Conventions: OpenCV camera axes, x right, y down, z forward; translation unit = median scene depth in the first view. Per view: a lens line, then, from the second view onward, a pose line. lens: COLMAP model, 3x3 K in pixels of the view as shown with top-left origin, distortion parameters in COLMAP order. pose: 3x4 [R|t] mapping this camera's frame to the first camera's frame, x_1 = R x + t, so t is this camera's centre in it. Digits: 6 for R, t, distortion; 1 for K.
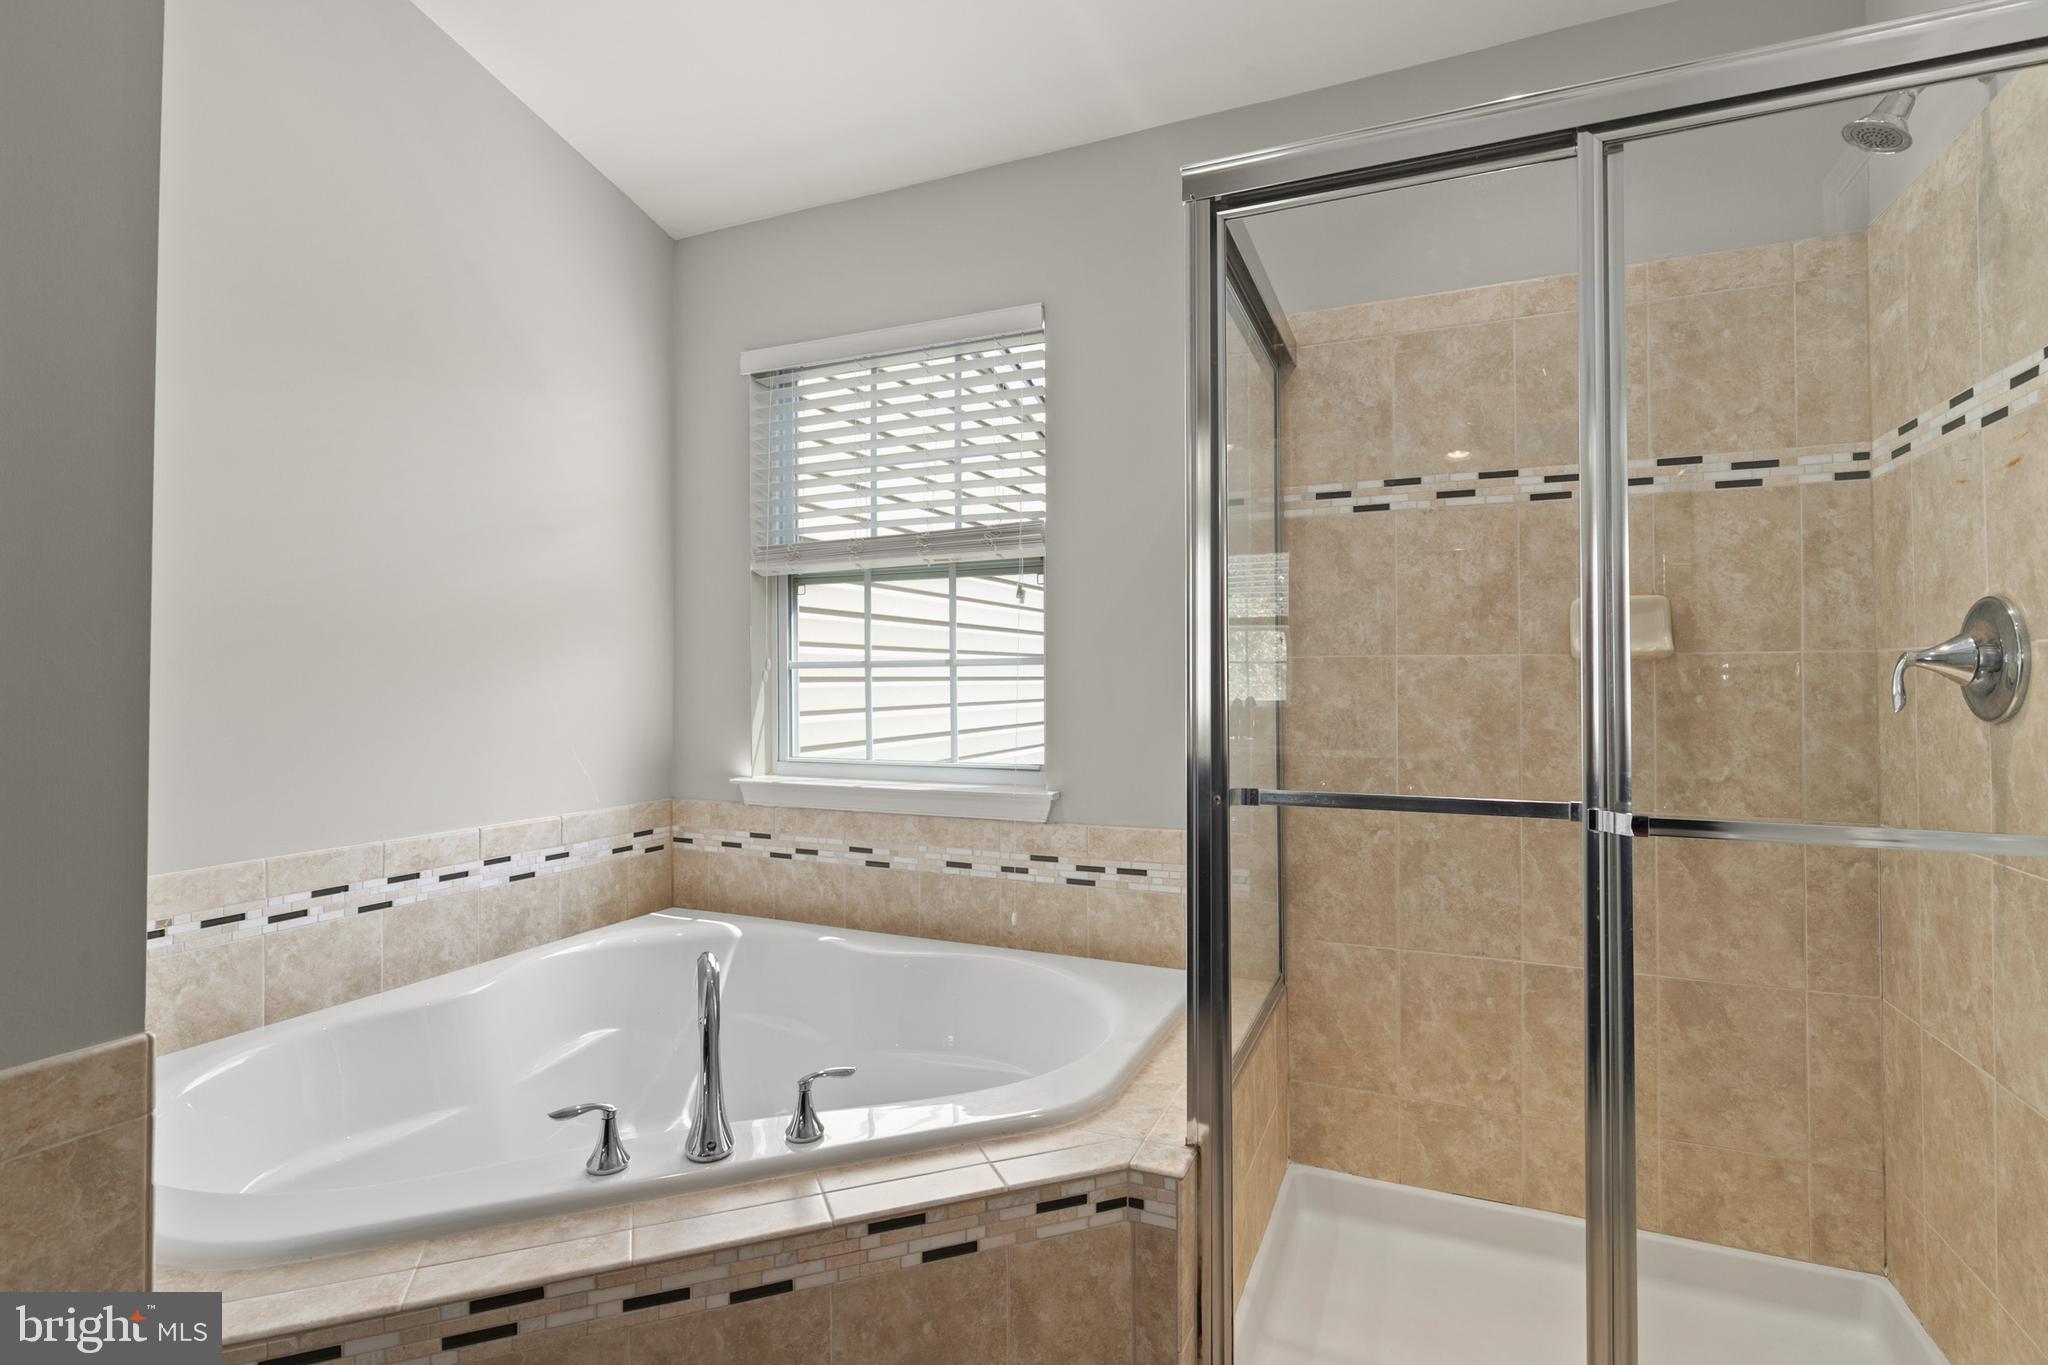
lens RADIAL K [[1036.2, 0, 1030.2], [0, 1036.2, 689.0], [0, 0, 1]] dist [-0.003716, -0.000321]
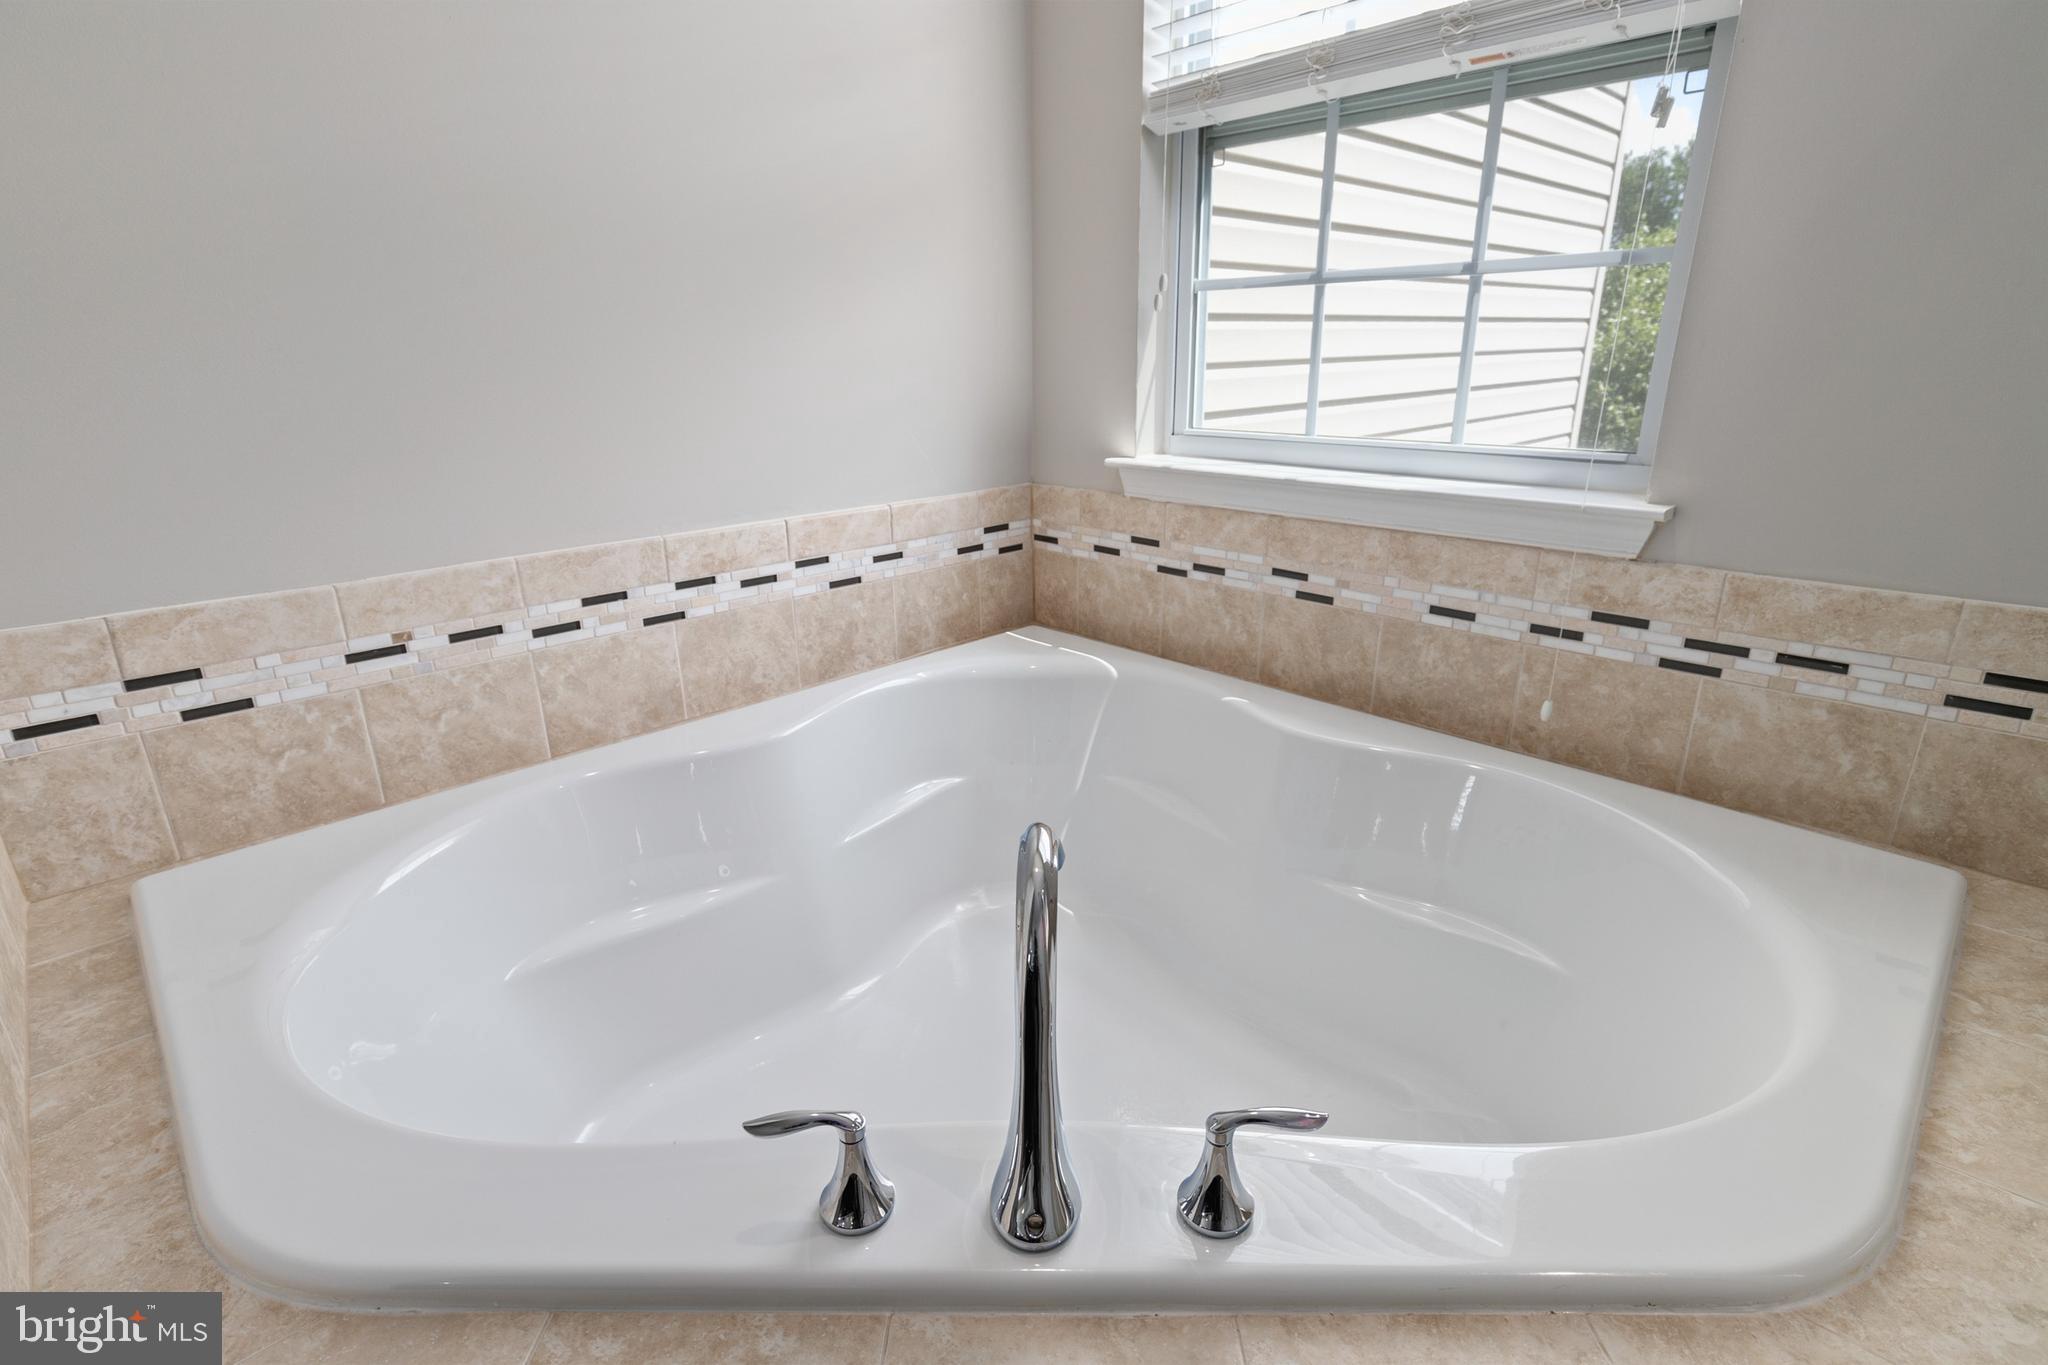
lens RADIAL K [[1036.2, 0, 1030.2], [0, 1036.2, 689.0], [0, 0, 1]] dist [-0.003716, -0.000321]
pose [[0.934731, 0.103947, -0.339812, -0.089437], [0.006513, 0.951088, 0.308851, 0.018306], [0.355296, -0.290906, 0.888335, 0.338633]]
